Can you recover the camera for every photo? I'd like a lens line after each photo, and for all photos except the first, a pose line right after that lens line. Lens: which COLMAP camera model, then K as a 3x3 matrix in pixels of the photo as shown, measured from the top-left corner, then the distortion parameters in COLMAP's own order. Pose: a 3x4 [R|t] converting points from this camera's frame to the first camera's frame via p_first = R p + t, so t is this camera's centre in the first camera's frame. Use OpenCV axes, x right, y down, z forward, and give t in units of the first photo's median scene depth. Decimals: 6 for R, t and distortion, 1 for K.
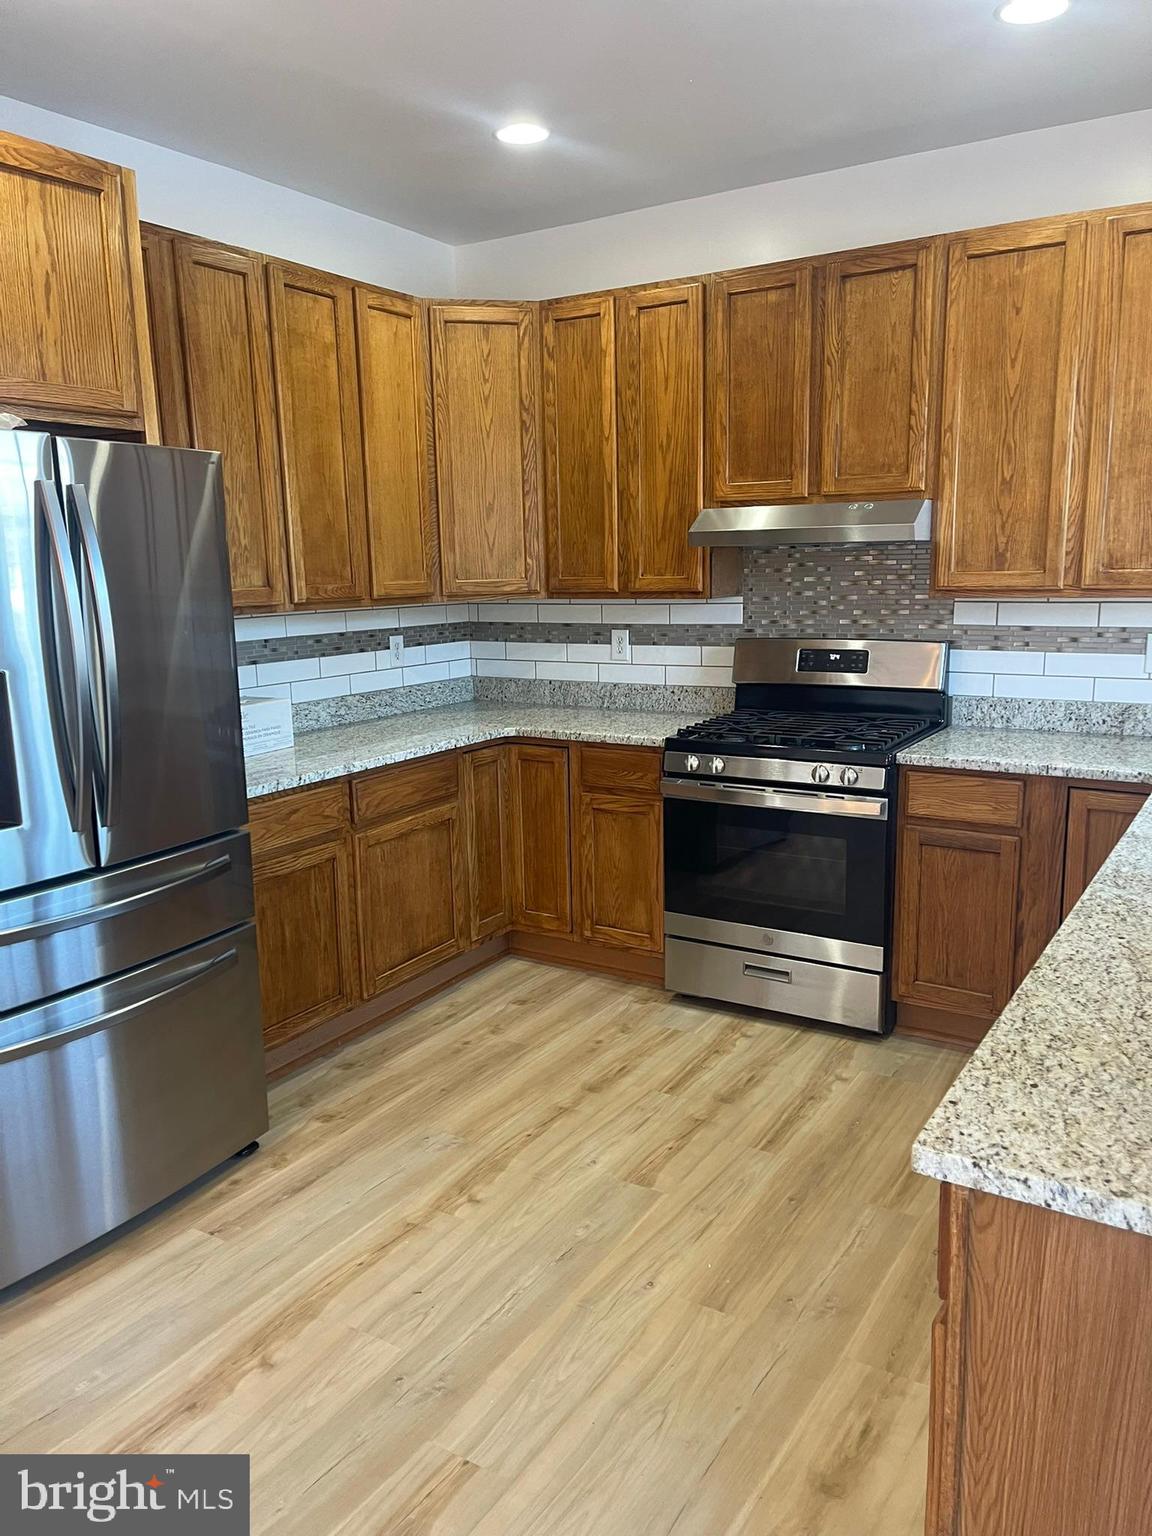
lens RADIAL K [[1151.0, 0, 570.0], [0, 1151.0, 771.4], [0, 0, 1]] dist [0.052134, -0.053537]
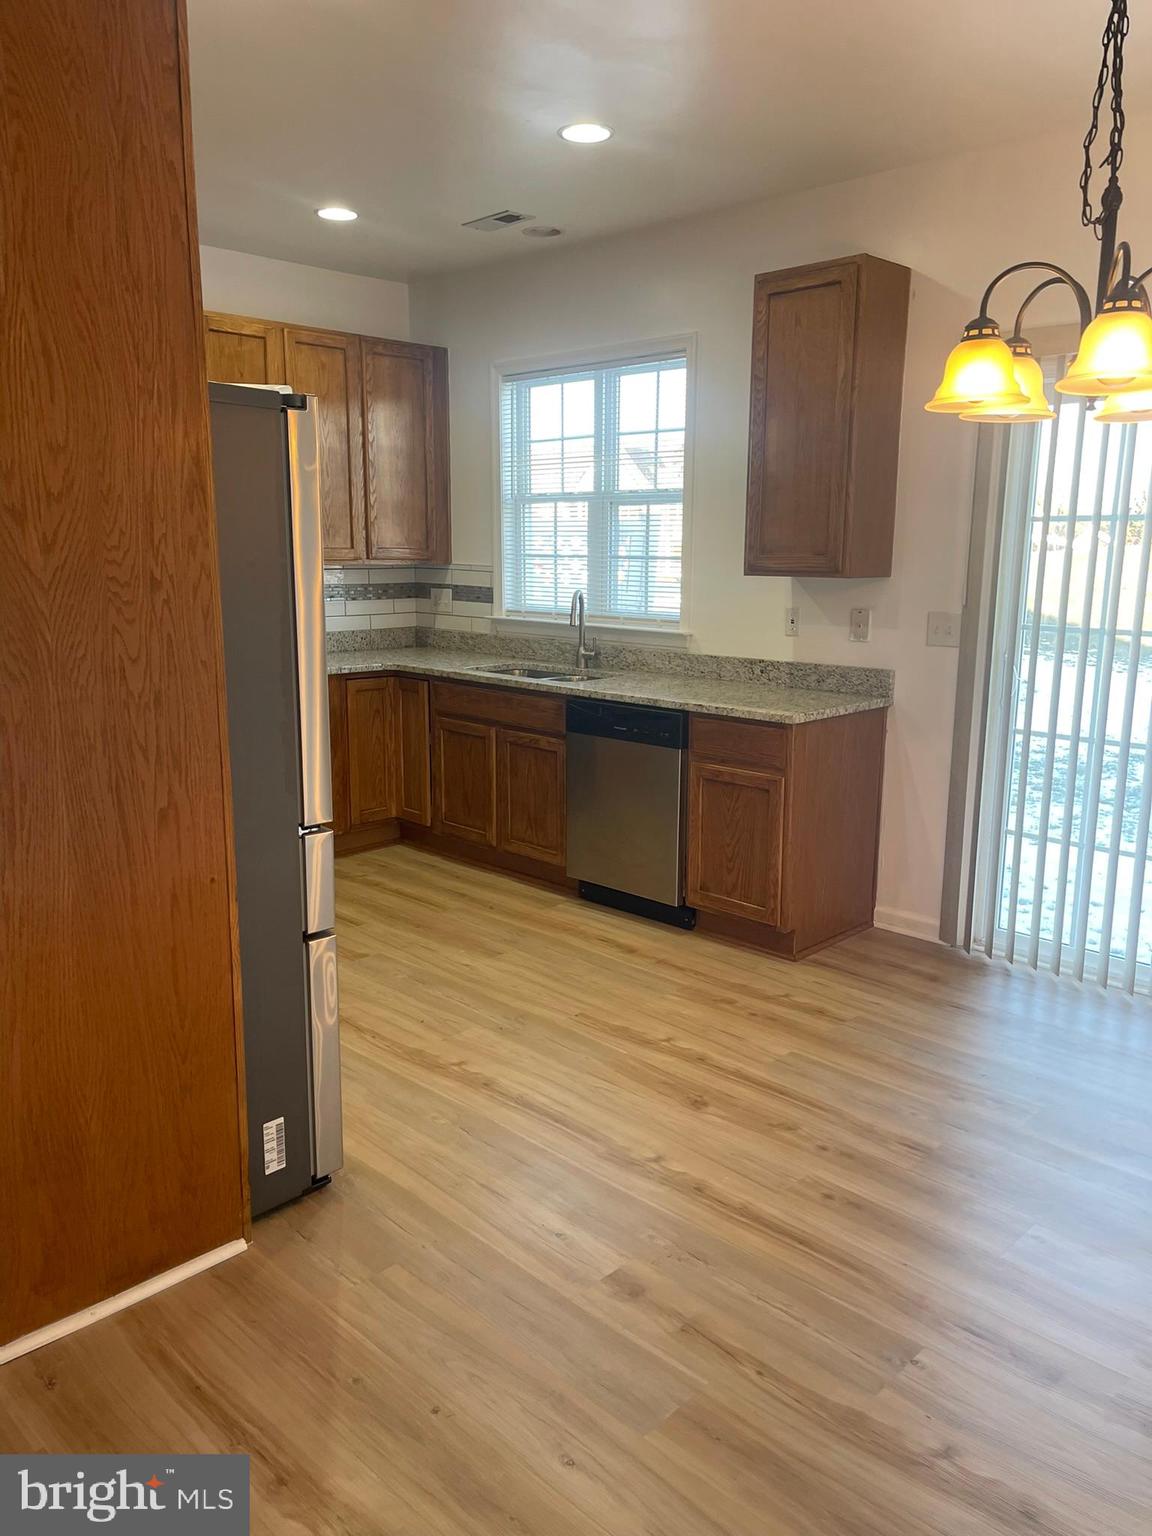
lens RADIAL K [[1151.0, 0, 586.5], [0, 1151.0, 774.9], [0, 0, 1]] dist [0.052134, -0.053537]
pose [[0.210103, -0.173662, 0.962132, -1.033638], [0.171529, 0.975381, 0.138596, -0.022274], [-0.962515, 0.135914, 0.234718, 0.284346]]
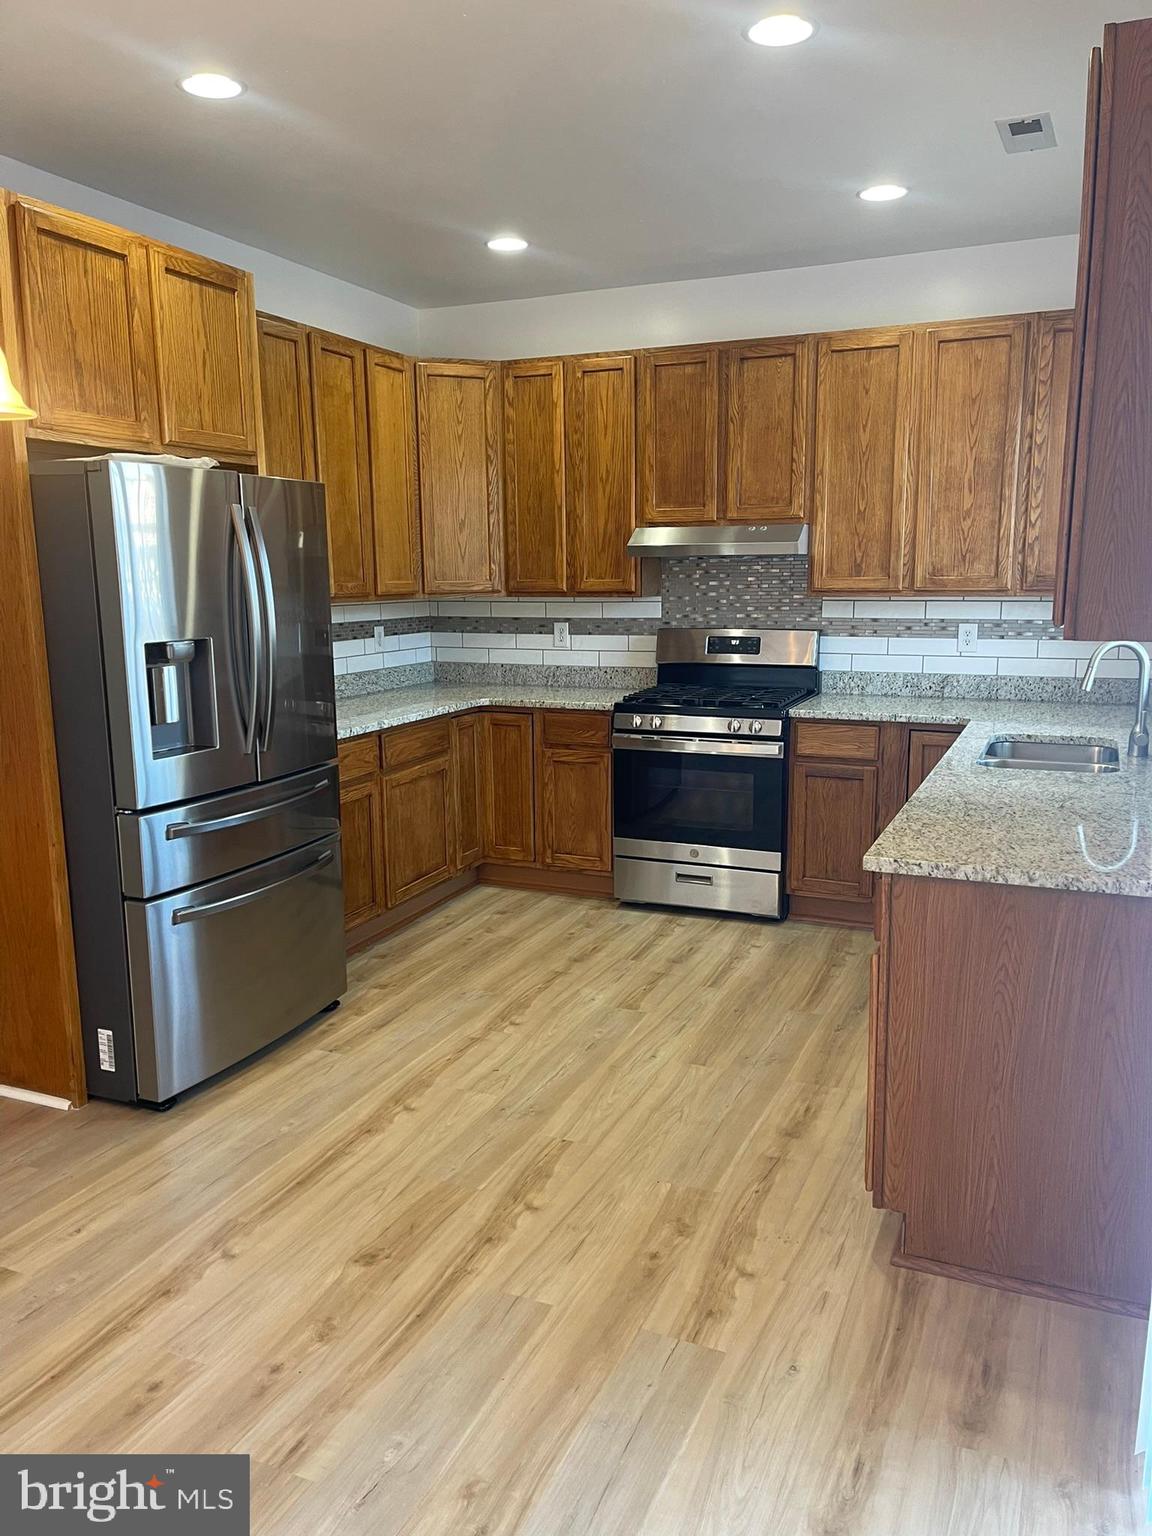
lens RADIAL K [[1151.0, 0, 580.6], [0, 1151.0, 769.7], [0, 0, 1]] dist [0.052134, -0.053537]
pose [[0.988314, -0.015195, 0.151672, -0.168676], [0.016741, 0.999820, -0.008924, 0.063264], [-0.151509, 0.011359, 0.988391, -0.309868]]
